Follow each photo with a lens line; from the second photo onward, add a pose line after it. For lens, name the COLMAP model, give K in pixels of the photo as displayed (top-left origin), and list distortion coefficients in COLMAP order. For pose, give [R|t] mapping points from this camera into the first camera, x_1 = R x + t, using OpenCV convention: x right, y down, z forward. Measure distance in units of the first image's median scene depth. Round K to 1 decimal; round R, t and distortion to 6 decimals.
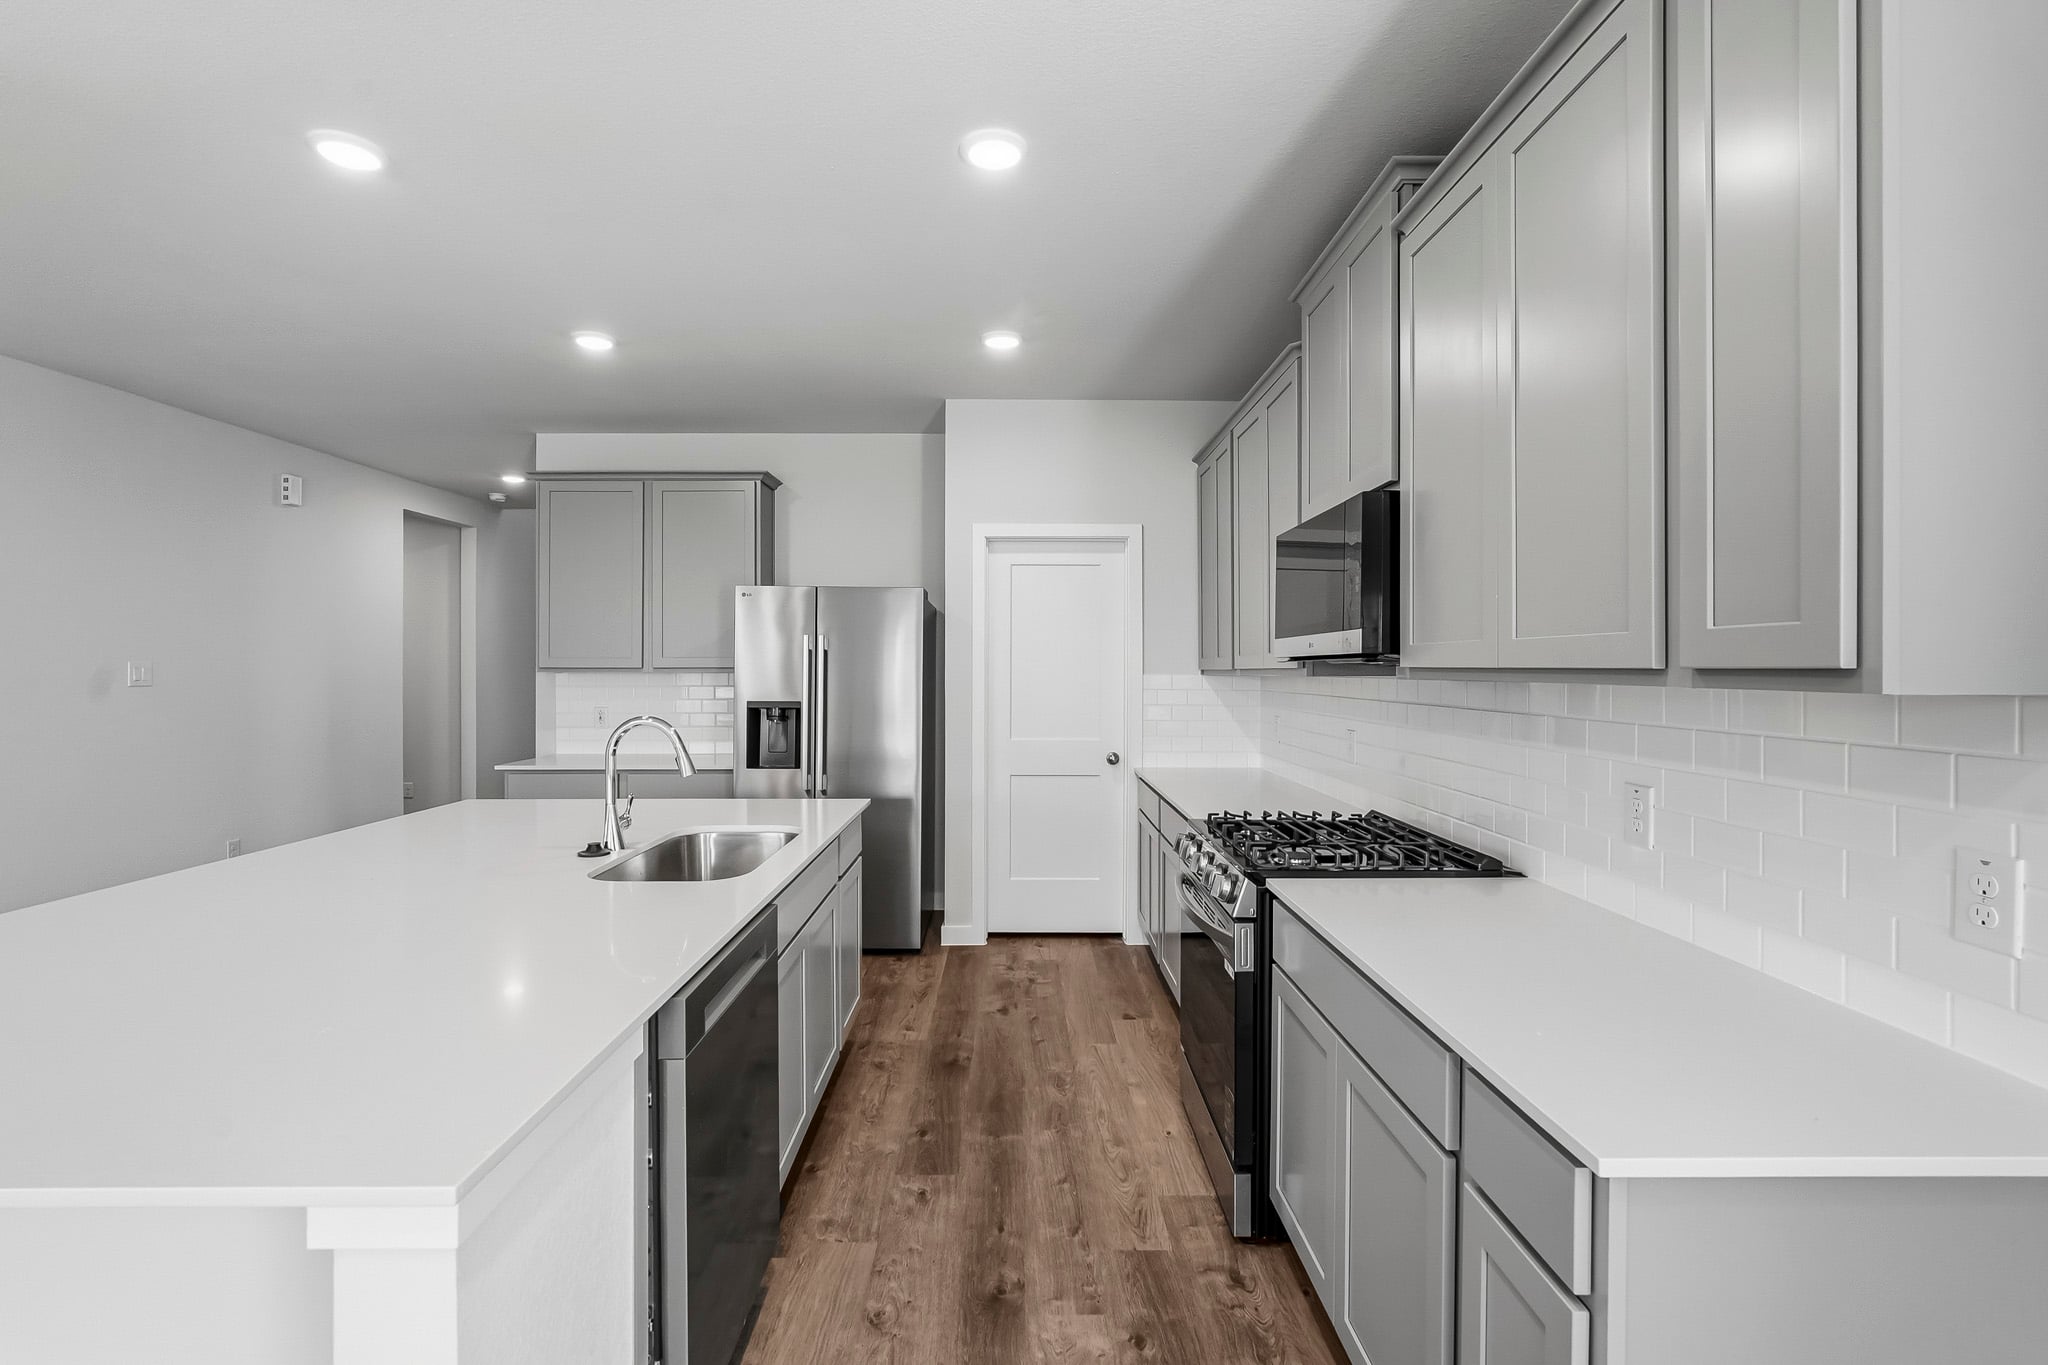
lens RADIAL K [[911.1, 0, 1024.2], [0, 911.1, 666.4], [0, 0, 1]] dist [-0.017174, 0.006335]
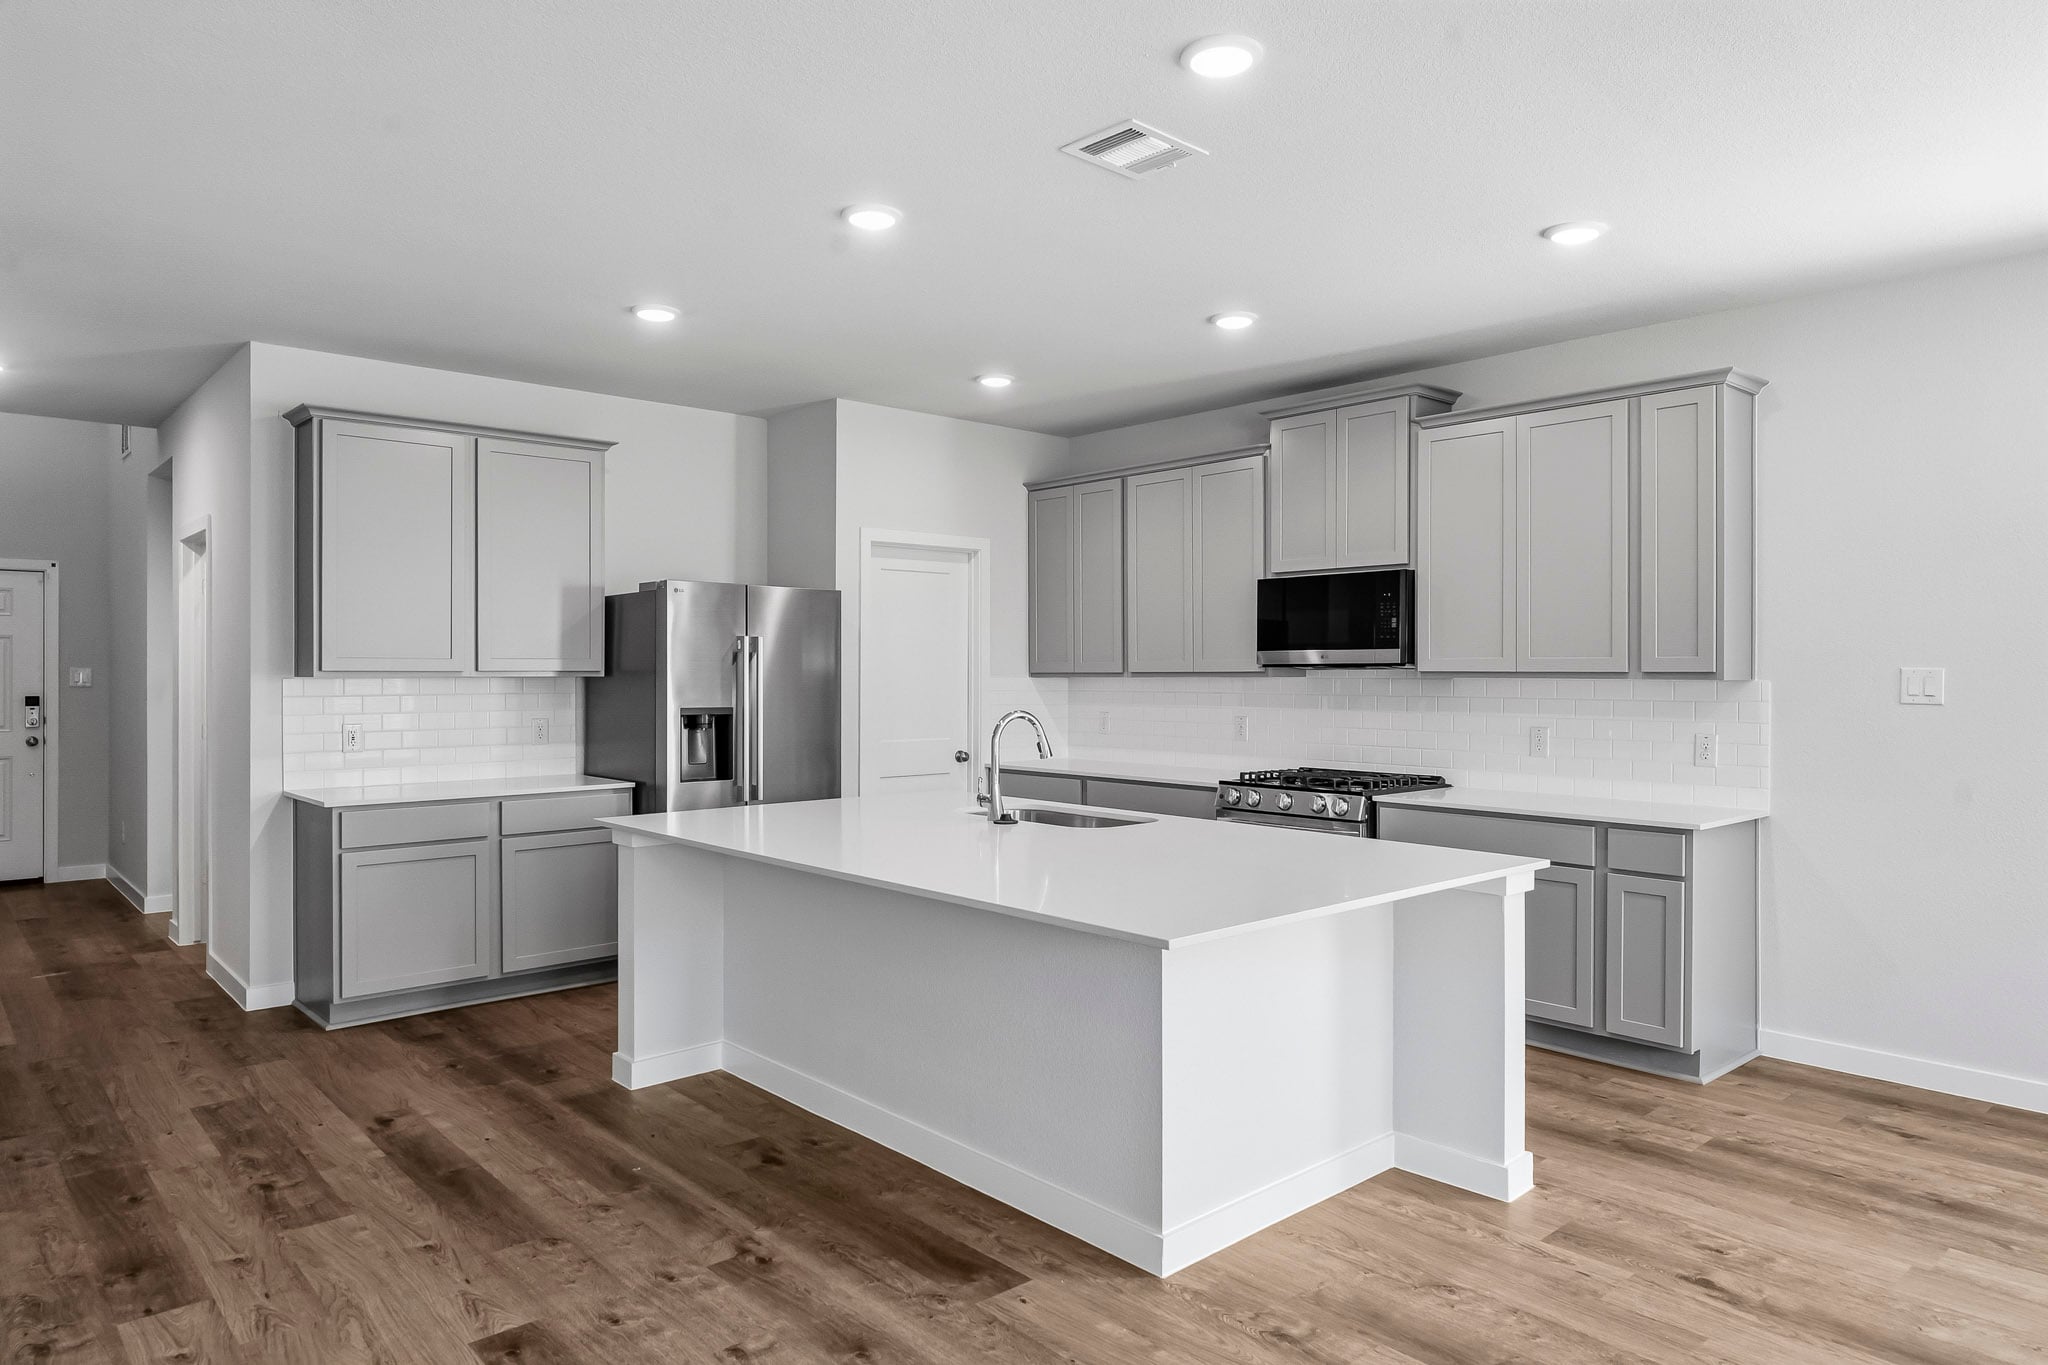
lens RADIAL K [[1276.9, 0, 1021.4], [0, 1276.9, 678.7], [0, 0, 1]] dist [-0.010898, 0.003258]
pose [[0.751776, -0.001433, 0.659417, -0.867529], [-0.003086, 0.999979, 0.005692, 0.001543], [-0.659412, -0.006314, 0.751756, -0.175874]]
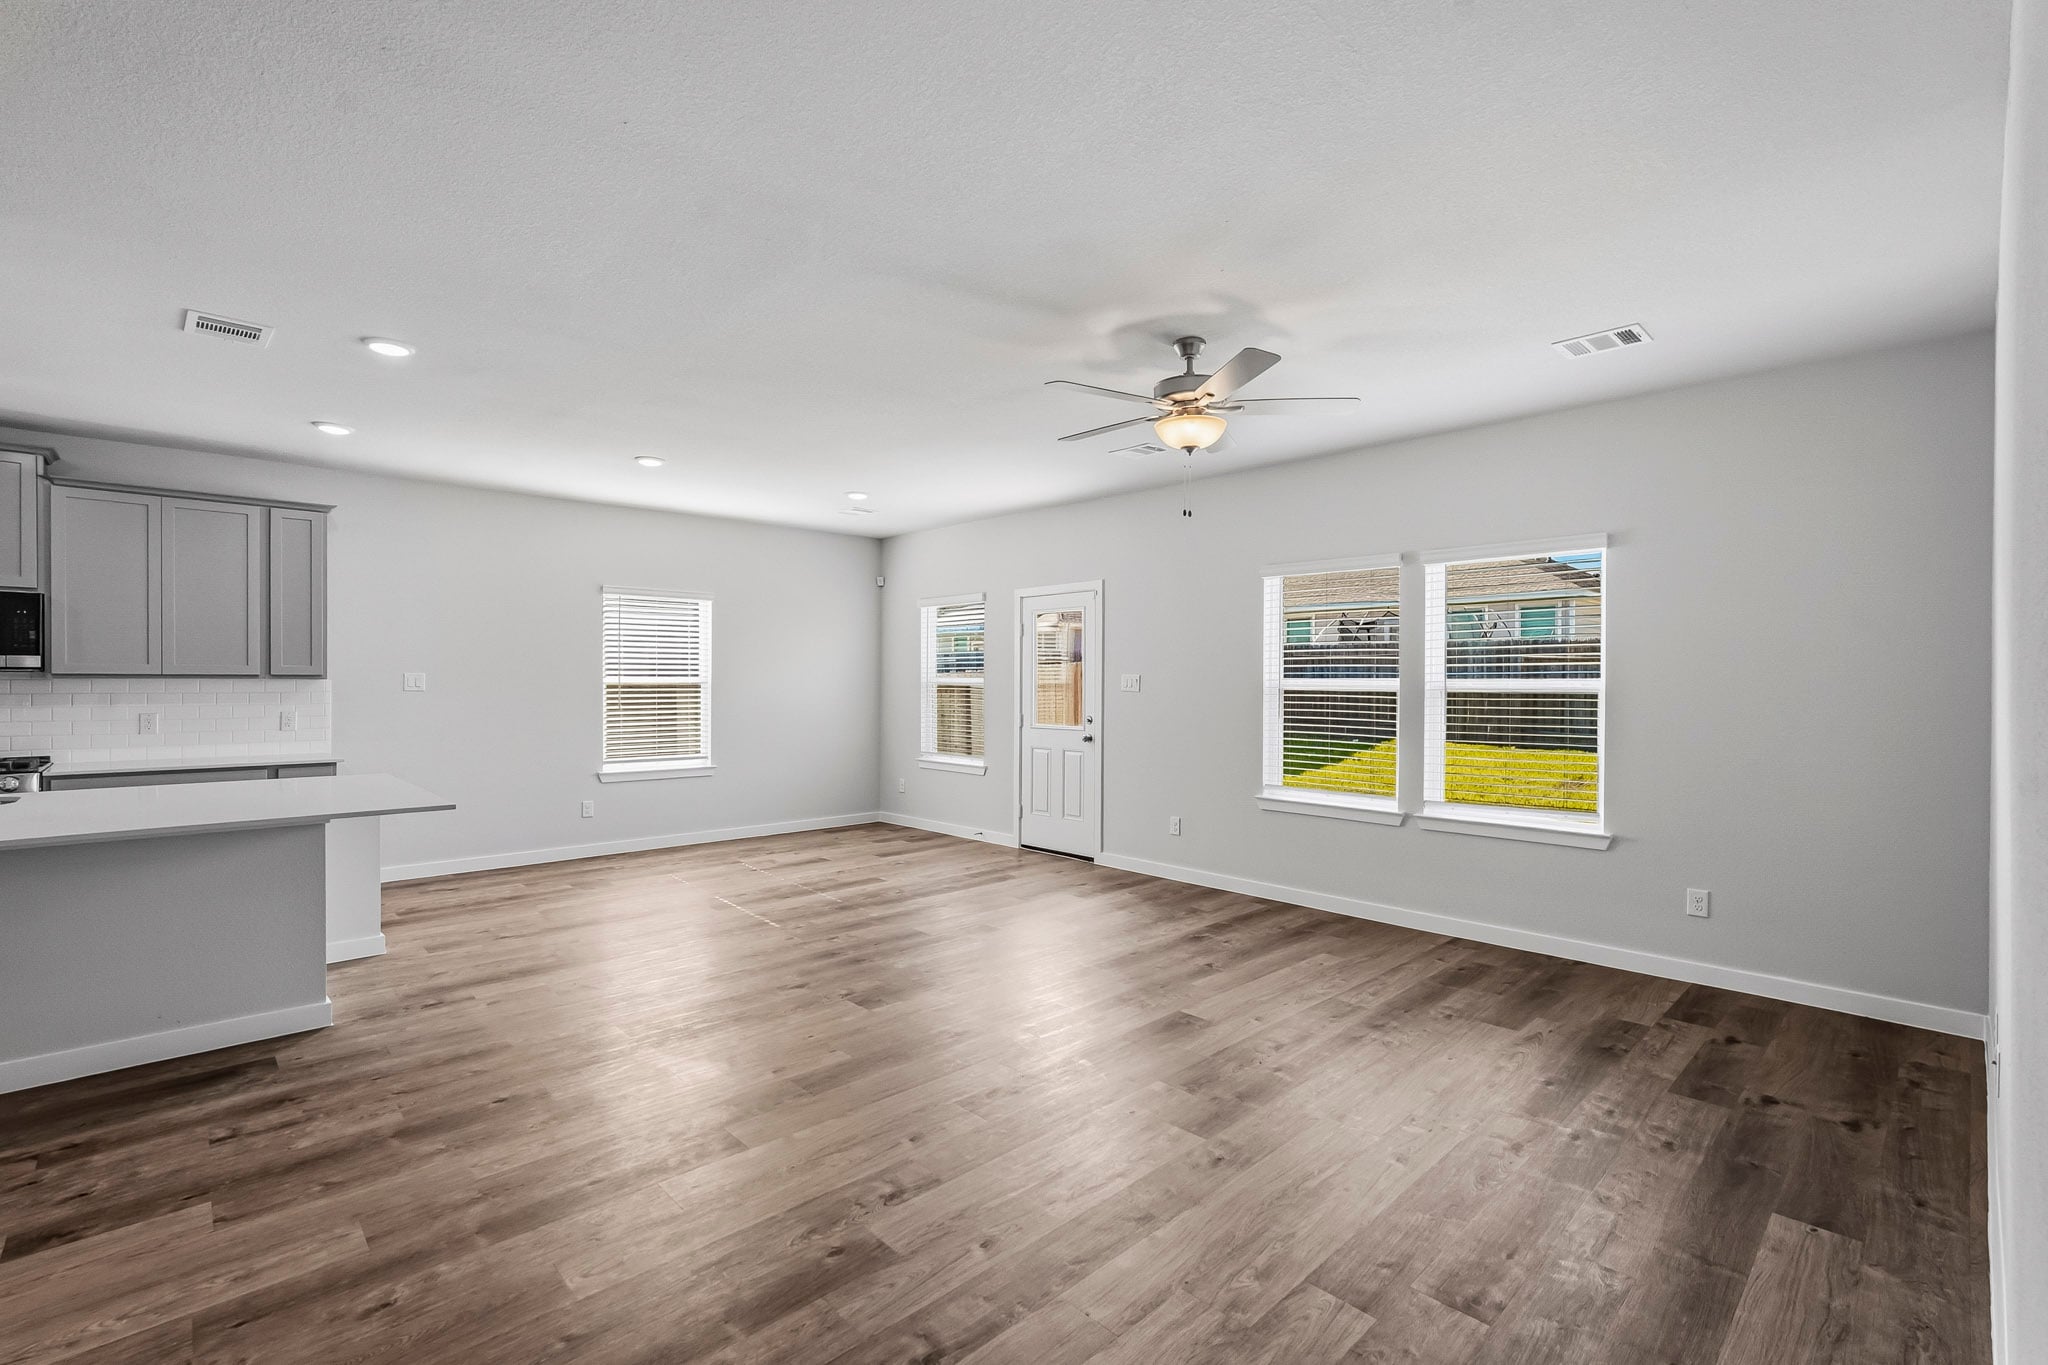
lens RADIAL K [[911.1, 0, 1015.0], [0, 911.1, 683.9], [0, 0, 1]] dist [-0.017174, 0.006335]
pose [[-0.676667, -0.004999, 0.736272, -1.381565], [-0.002729, 0.999987, 0.004282, 0.005016], [-0.736284, 0.000888, -0.676672, 0.362607]]
